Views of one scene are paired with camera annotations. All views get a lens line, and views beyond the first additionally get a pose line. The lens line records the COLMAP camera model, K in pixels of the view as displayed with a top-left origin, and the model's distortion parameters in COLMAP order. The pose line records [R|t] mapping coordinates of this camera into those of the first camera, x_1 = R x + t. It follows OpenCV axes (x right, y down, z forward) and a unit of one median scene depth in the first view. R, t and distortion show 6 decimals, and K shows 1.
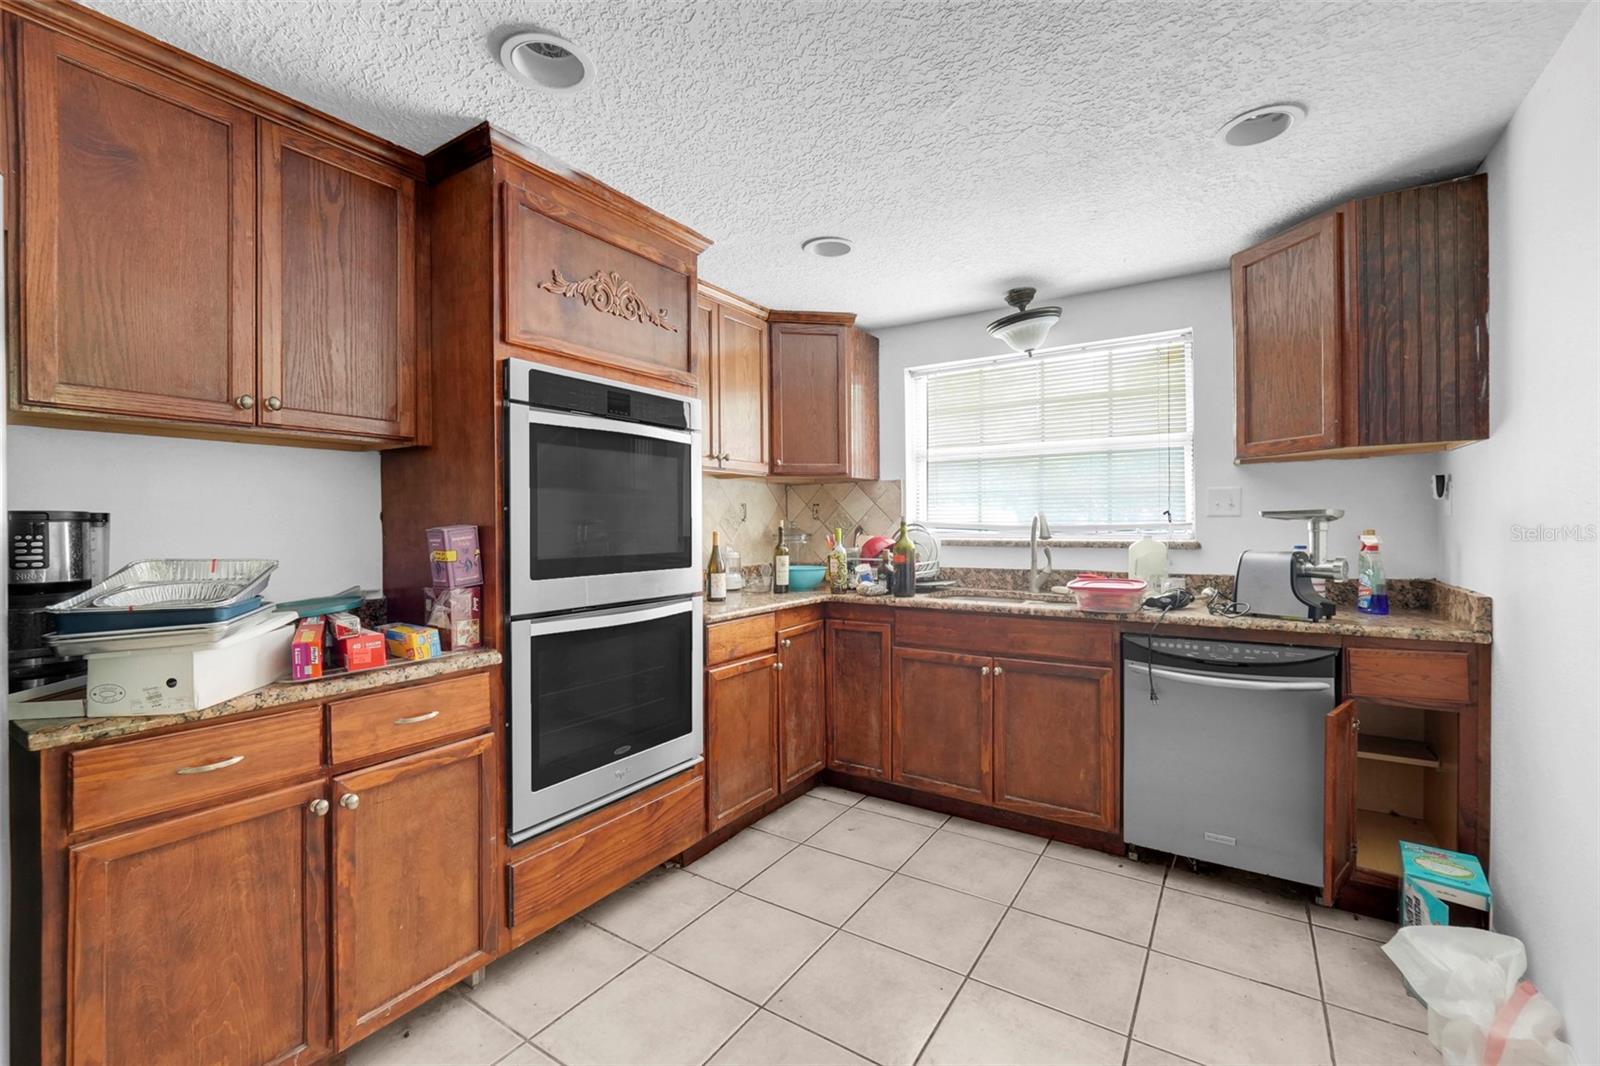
lens RADIAL K [[679.8, 0, 801.7], [0, 679.8, 527.0], [0, 0, 1]] dist [-0.013698, 0.004884]
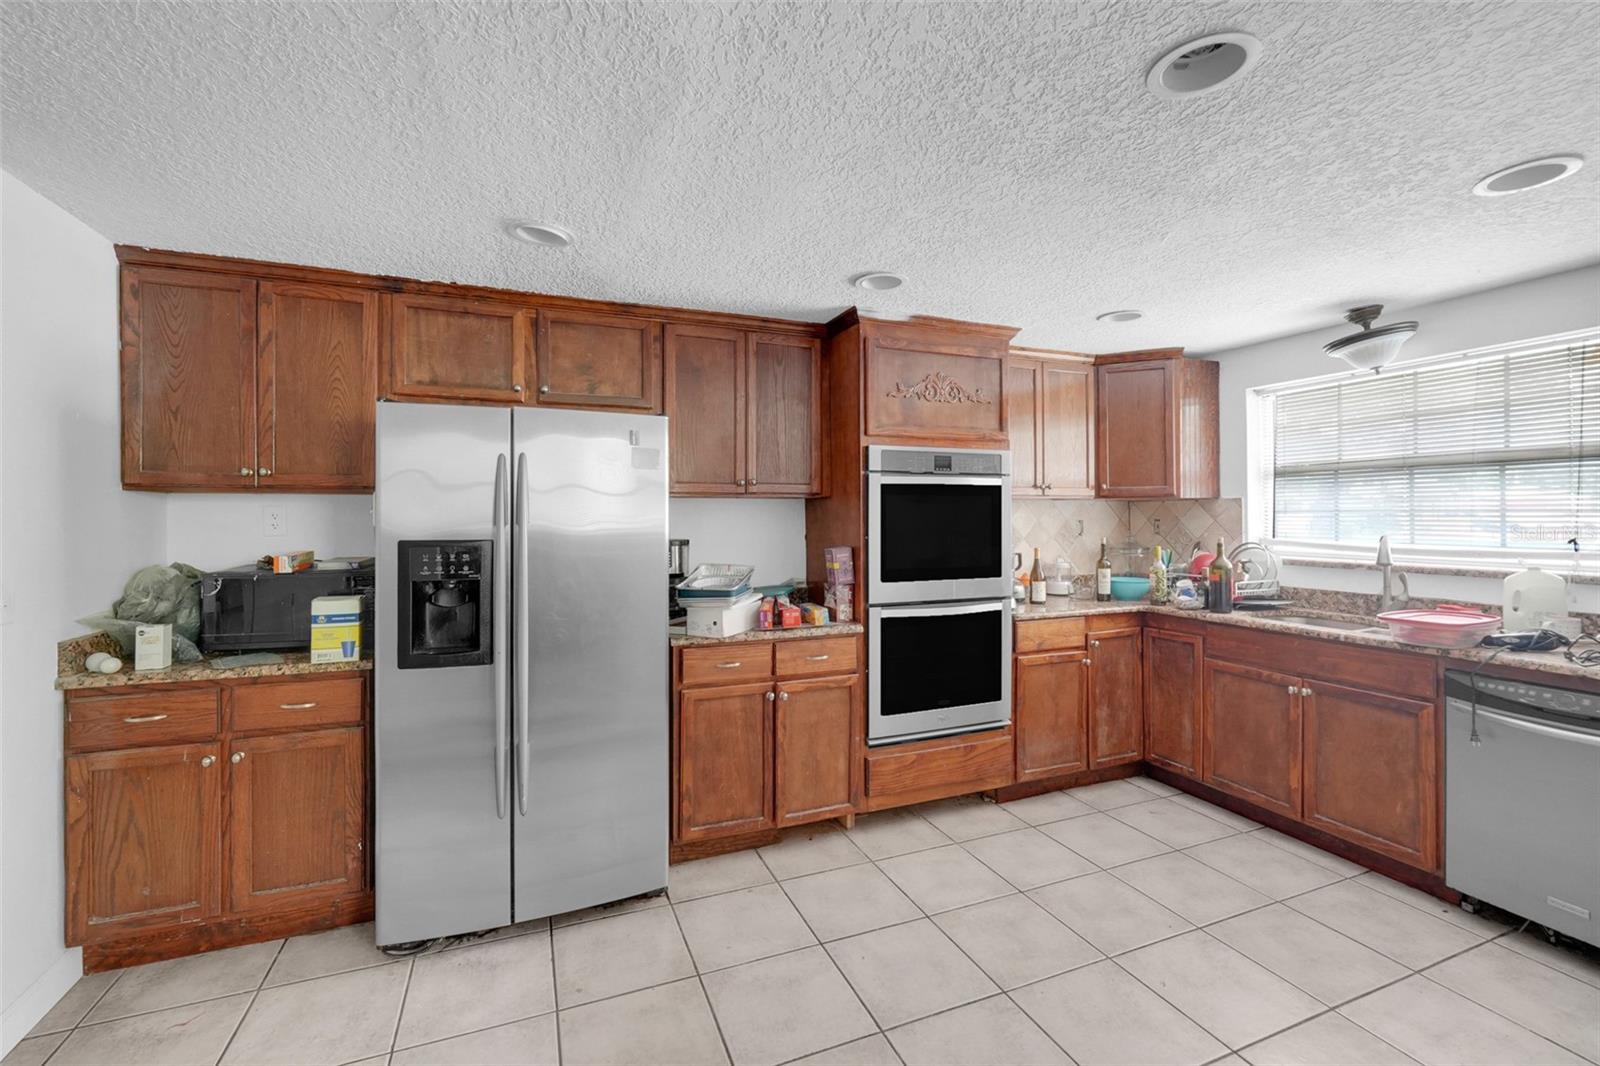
lens RADIAL K [[679.8, 0, 797.8], [0, 679.8, 522.8], [0, 0, 1]] dist [-0.013698, 0.004884]
pose [[0.825180, 0.010291, -0.564776, 0.274864], [-0.006274, 0.999939, 0.009054, -0.060602], [0.564835, -0.003927, 0.825195, -0.345995]]
